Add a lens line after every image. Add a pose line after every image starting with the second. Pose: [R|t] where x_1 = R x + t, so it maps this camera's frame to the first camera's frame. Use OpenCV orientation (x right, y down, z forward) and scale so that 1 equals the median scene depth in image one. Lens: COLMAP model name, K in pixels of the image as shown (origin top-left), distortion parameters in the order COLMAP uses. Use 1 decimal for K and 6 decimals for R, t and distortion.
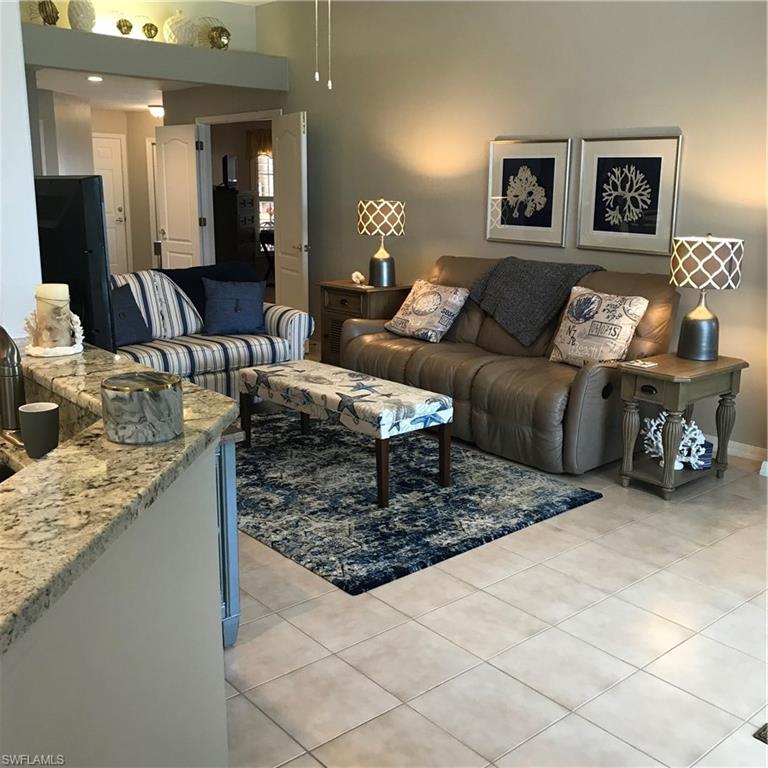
lens RADIAL K [[829.7, 0, 385.4], [0, 829.7, 373.5], [0, 0, 1]] dist [0.090150, -0.231069]
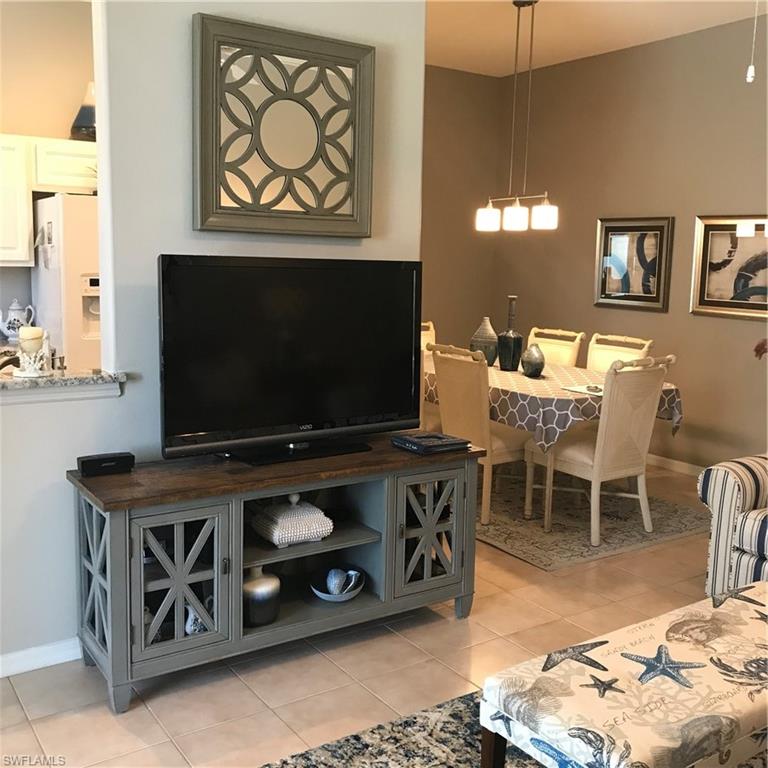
lens RADIAL K [[829.7, 0, 385.4], [0, 829.7, 373.5], [0, 0, 1]] dist [0.090150, -0.231069]
pose [[-0.112185, 0.122404, -0.986120, 0.378027], [-0.240425, 0.959555, 0.146458, -0.150558], [0.964163, 0.253518, -0.078219, 0.683596]]
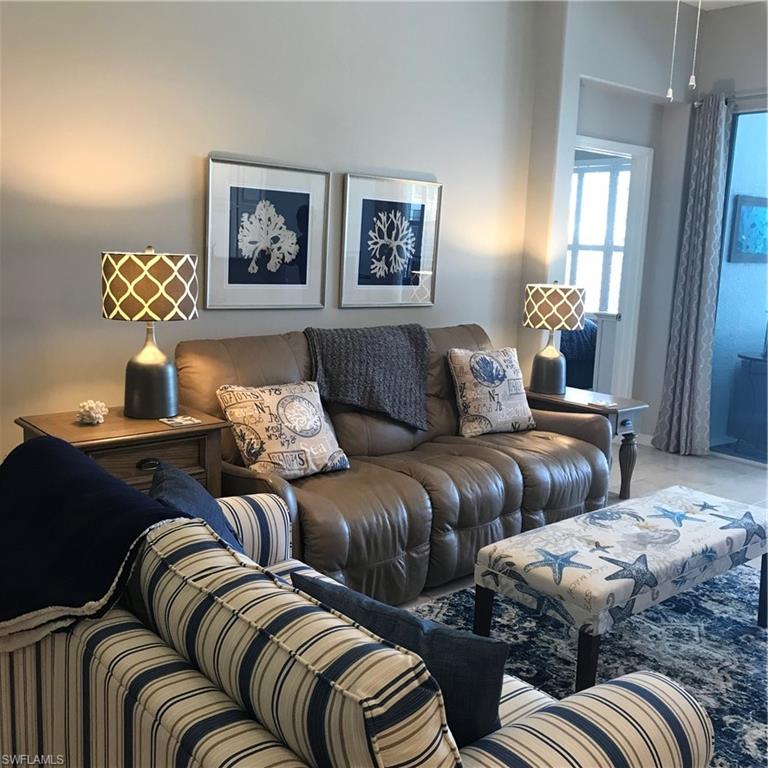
lens RADIAL K [[829.7, 0, 385.4], [0, 829.7, 373.5], [0, 0, 1]] dist [0.090150, -0.231069]
pose [[0.008388, -0.169551, 0.985486, -0.601738], [0.183461, 0.969053, 0.165162, -0.223546], [-0.982991, 0.179413, 0.039234, 0.981736]]
